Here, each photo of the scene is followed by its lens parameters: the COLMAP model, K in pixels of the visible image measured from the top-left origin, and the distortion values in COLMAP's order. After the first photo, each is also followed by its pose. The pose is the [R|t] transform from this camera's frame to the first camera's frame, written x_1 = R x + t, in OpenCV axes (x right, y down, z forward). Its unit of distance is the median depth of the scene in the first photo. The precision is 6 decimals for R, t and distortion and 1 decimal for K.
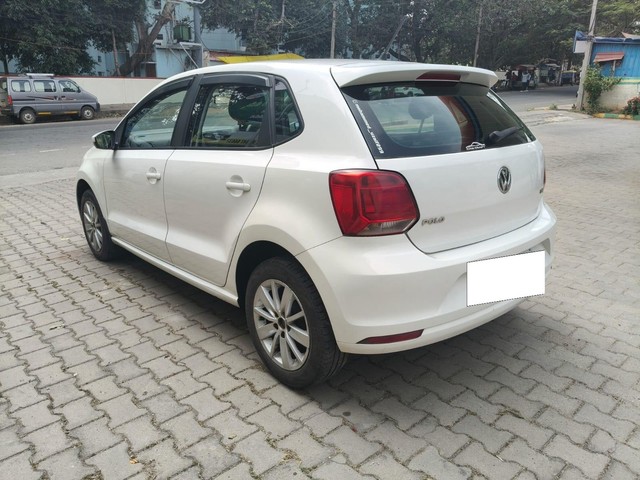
lens RADIAL K [[467.0, 0, 322.6], [0, 467.0, 242.2], [0, 0, 1]] dist [0.010780, -0.030185]
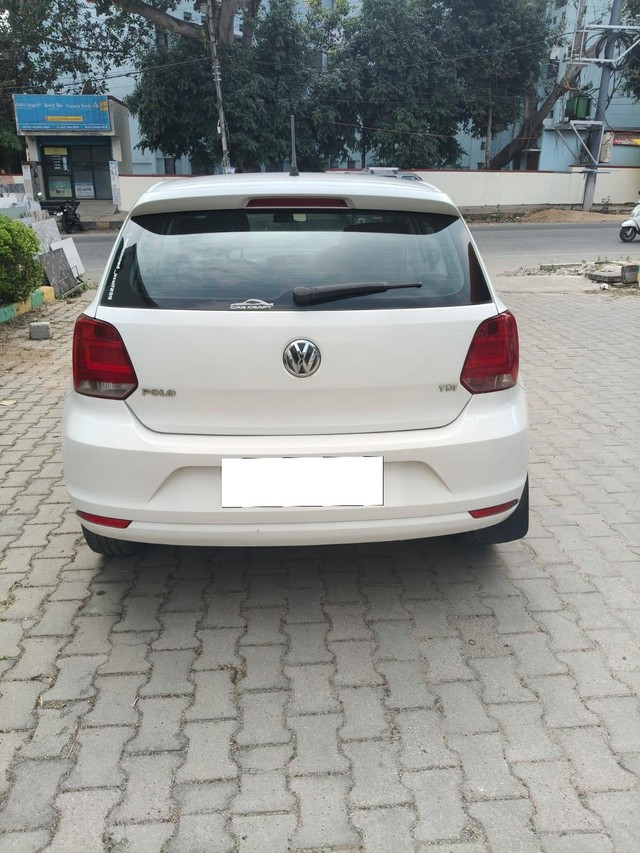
lens RADIAL K [[622.4, 0, 323.4], [0, 622.4, 428.9], [0, 0, 1]] dist [0.010780, -0.030185]
pose [[0.806060, 0.216127, -0.550959, 0.857175], [-0.185841, 0.976281, 0.111083, -0.125727], [0.561899, 0.012851, 0.827106, 0.232288]]
